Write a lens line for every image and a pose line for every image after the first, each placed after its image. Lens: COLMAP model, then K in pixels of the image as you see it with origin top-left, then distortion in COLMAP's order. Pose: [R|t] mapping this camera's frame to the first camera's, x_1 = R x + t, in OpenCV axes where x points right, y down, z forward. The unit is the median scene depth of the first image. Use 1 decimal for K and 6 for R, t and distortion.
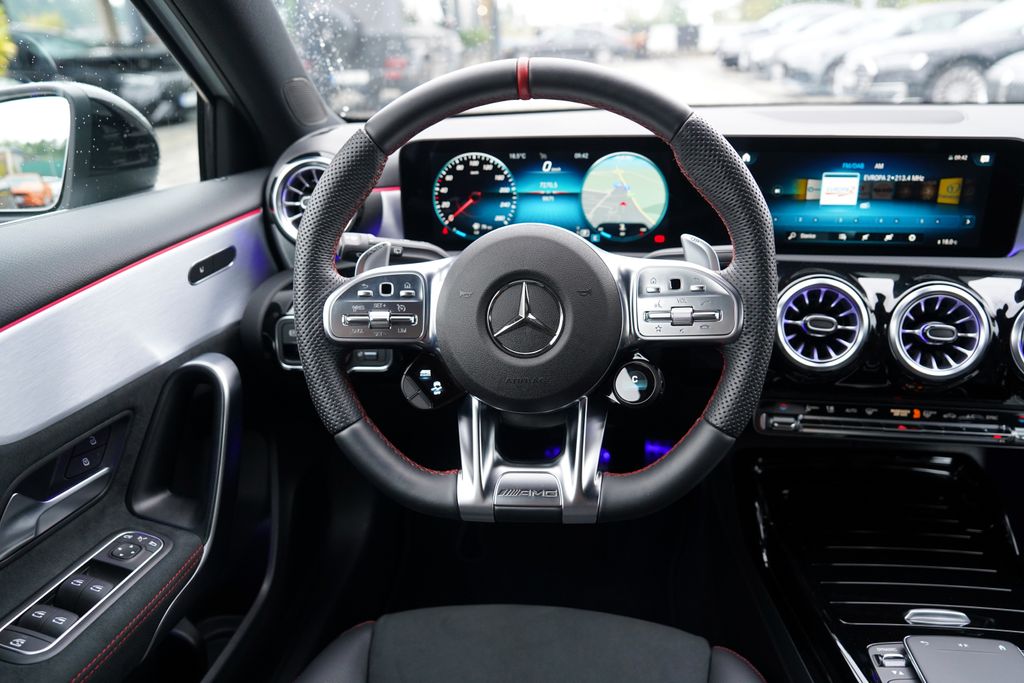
lens RADIAL K [[704.1, 0, 520.6], [0, 704.1, 336.6], [0, 0, 1]] dist [-0.095051, 0.066498]
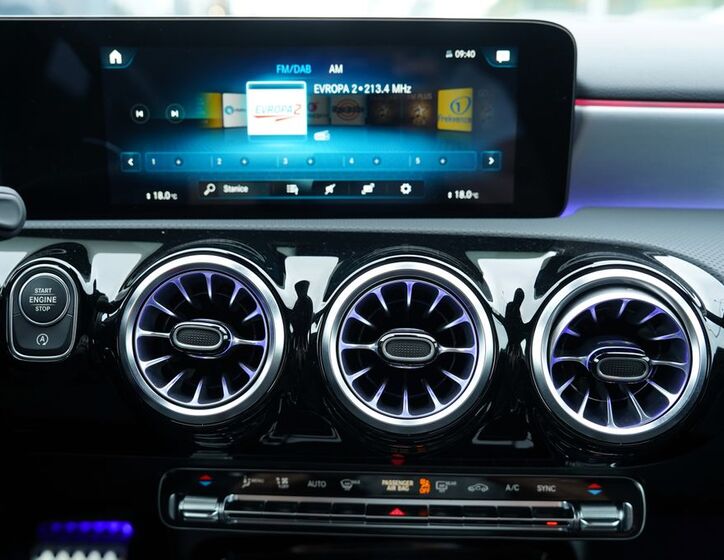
lens RADIAL K [[724.4, 0, 360.2], [0, 724.4, 276.5], [0, 0, 1]] dist [-0.048028, 0.000000]
pose [[0.991725, -0.014321, 0.127582, 0.441094], [0.027460, 0.994423, -0.101827, -0.003747], [-0.125412, 0.104488, 0.986587, 0.379676]]
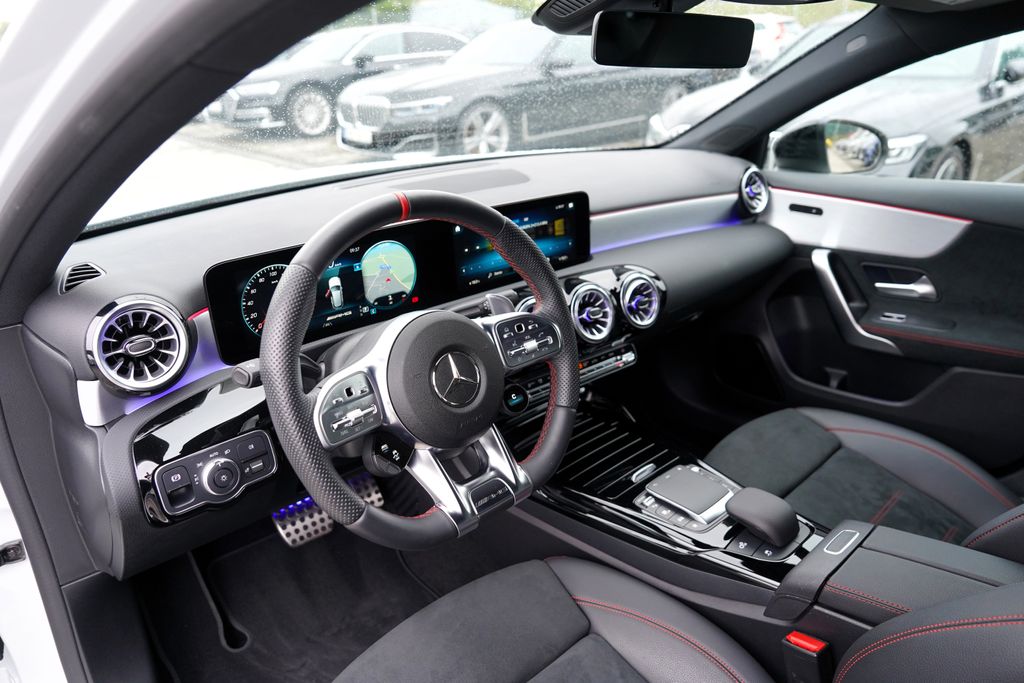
lens RADIAL K [[704.1, 0, 505.2], [0, 704.1, 339.0], [0, 0, 1]] dist [-0.095051, 0.066498]
pose [[0.664435, -0.271197, 0.696404, -0.646982], [0.286758, 0.953025, 0.097538, -0.153517], [-0.690142, 0.134892, 0.710991, -0.046537]]
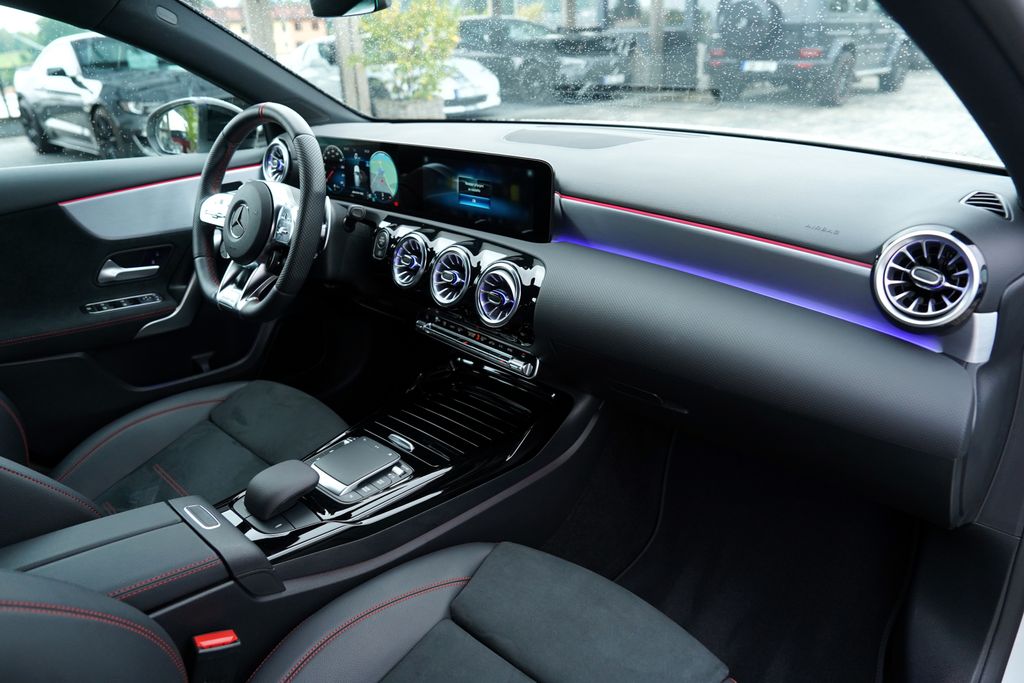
lens RADIAL K [[704.1, 0, 507.2], [0, 704.1, 333.3], [0, 0, 1]] dist [-0.095051, 0.066498]
pose [[0.801426, 0.231100, -0.551641, 1.456356], [-0.219644, 0.971609, 0.087939, -0.045055], [0.556302, 0.050688, 0.829433, -0.242415]]
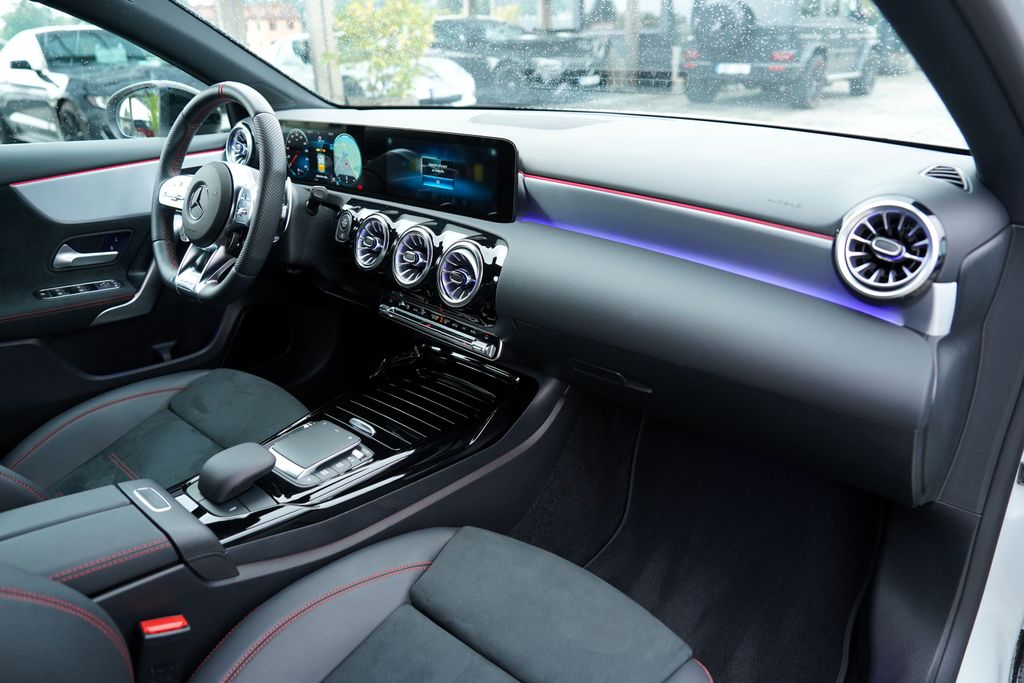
lens RADIAL K [[704.1, 0, 506.6], [0, 704.1, 333.3], [0, 0, 1]] dist [-0.095051, 0.066498]
pose [[0.819005, 0.229427, -0.525922, 1.475262], [-0.222320, 0.971869, 0.077752, -0.008753], [0.528966, 0.053244, 0.846971, -0.207418]]
